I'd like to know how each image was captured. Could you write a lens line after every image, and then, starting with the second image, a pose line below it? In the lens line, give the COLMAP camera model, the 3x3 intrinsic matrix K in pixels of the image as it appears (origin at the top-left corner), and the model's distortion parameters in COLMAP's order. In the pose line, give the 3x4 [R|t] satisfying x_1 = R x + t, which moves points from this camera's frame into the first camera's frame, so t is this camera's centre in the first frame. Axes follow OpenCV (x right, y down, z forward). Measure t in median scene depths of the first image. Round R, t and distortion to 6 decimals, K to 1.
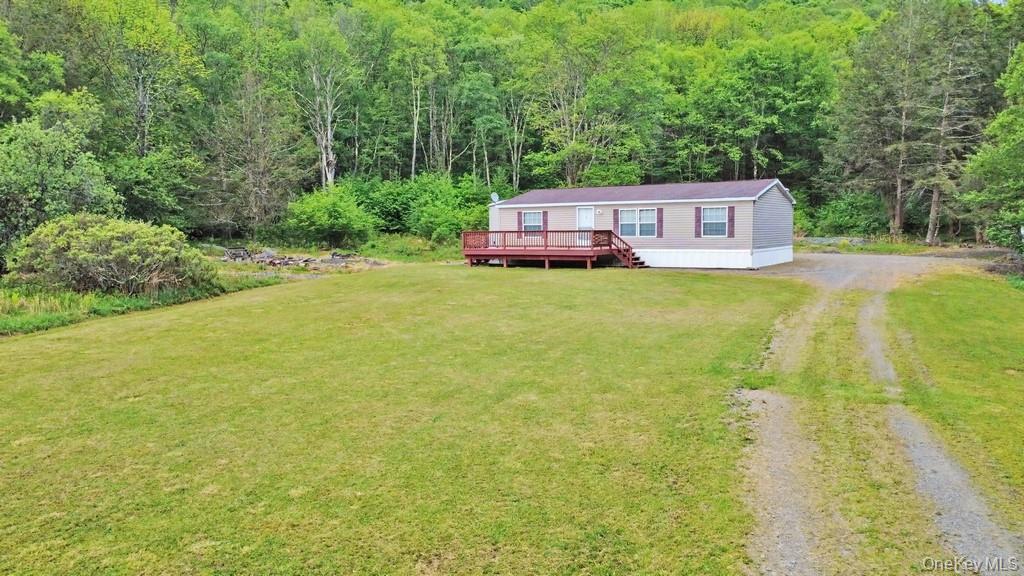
lens RADIAL K [[767.6, 0, 515.5], [0, 767.6, 292.3], [0, 0, 1]] dist [-0.000425, 0.005940]
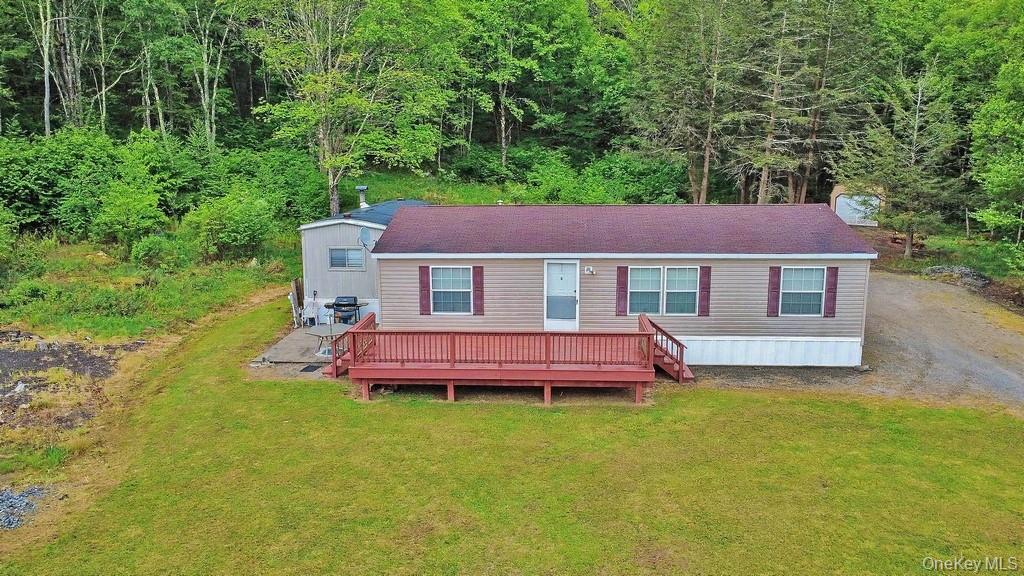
lens RADIAL K [[767.6, 0, 511.8], [0, 767.6, 289.1], [0, 0, 1]] dist [-0.000425, 0.005940]
pose [[0.882239, -0.081663, 0.463666, -0.094630], [0.035126, 0.993514, 0.108147, -0.072397], [-0.469490, -0.079124, 0.879385, 0.252273]]
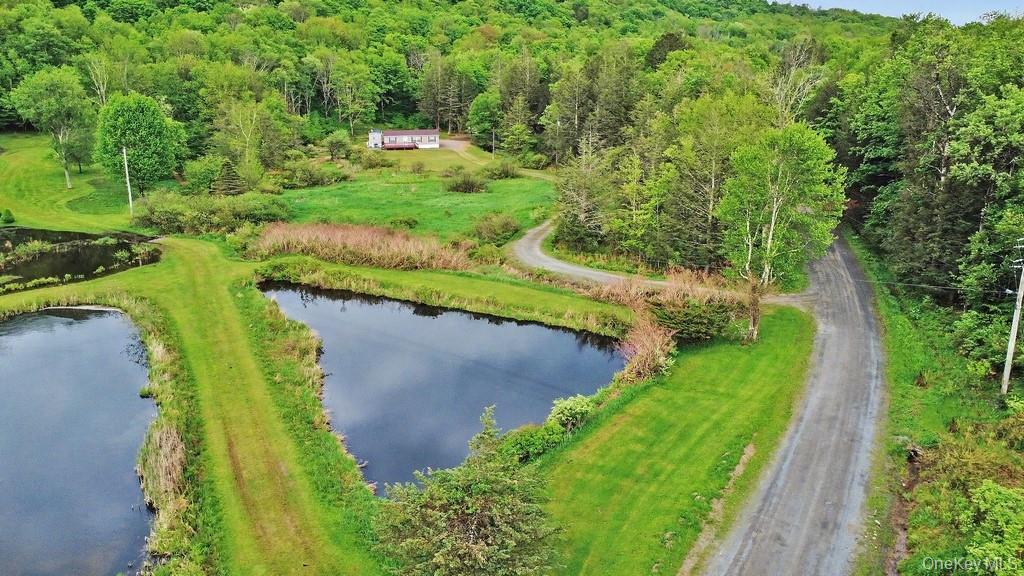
lens RADIAL K [[767.6, 0, 517.2], [0, 767.6, 291.9], [0, 0, 1]] dist [-0.000425, 0.005940]
pose [[0.756034, -0.184039, 0.628126, -1.263526], [0.052931, 0.973704, 0.221584, -0.092907], [-0.652388, -0.134278, 0.745895, -1.567772]]
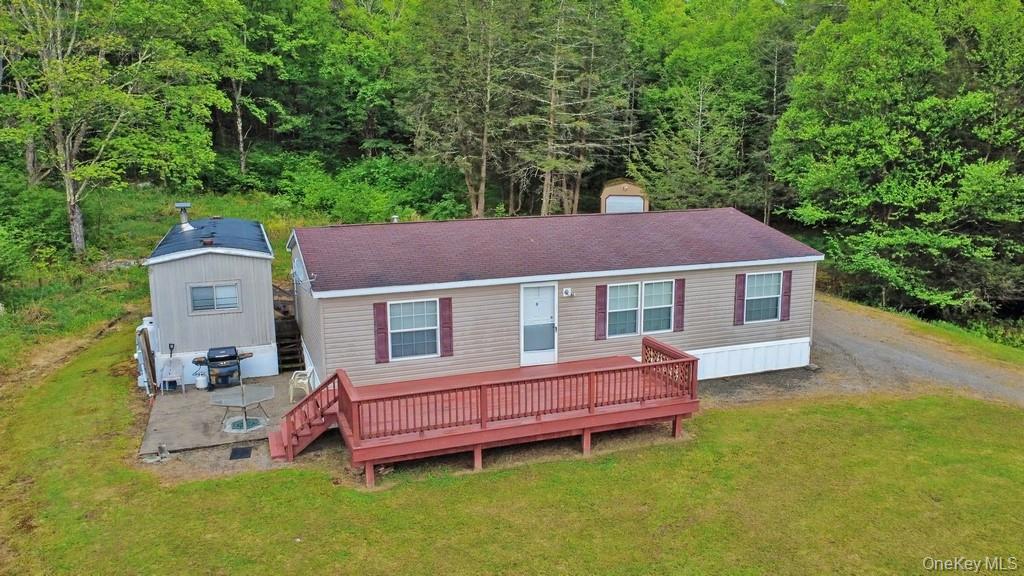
lens RADIAL K [[767.6, 0, 512.7], [0, 767.6, 288.5], [0, 0, 1]] dist [-0.000425, 0.005940]
pose [[0.617823, -0.138087, 0.774097, -0.139239], [0.066061, 0.990094, 0.123893, -0.080587], [-0.783537, -0.025406, 0.620825, 0.340236]]
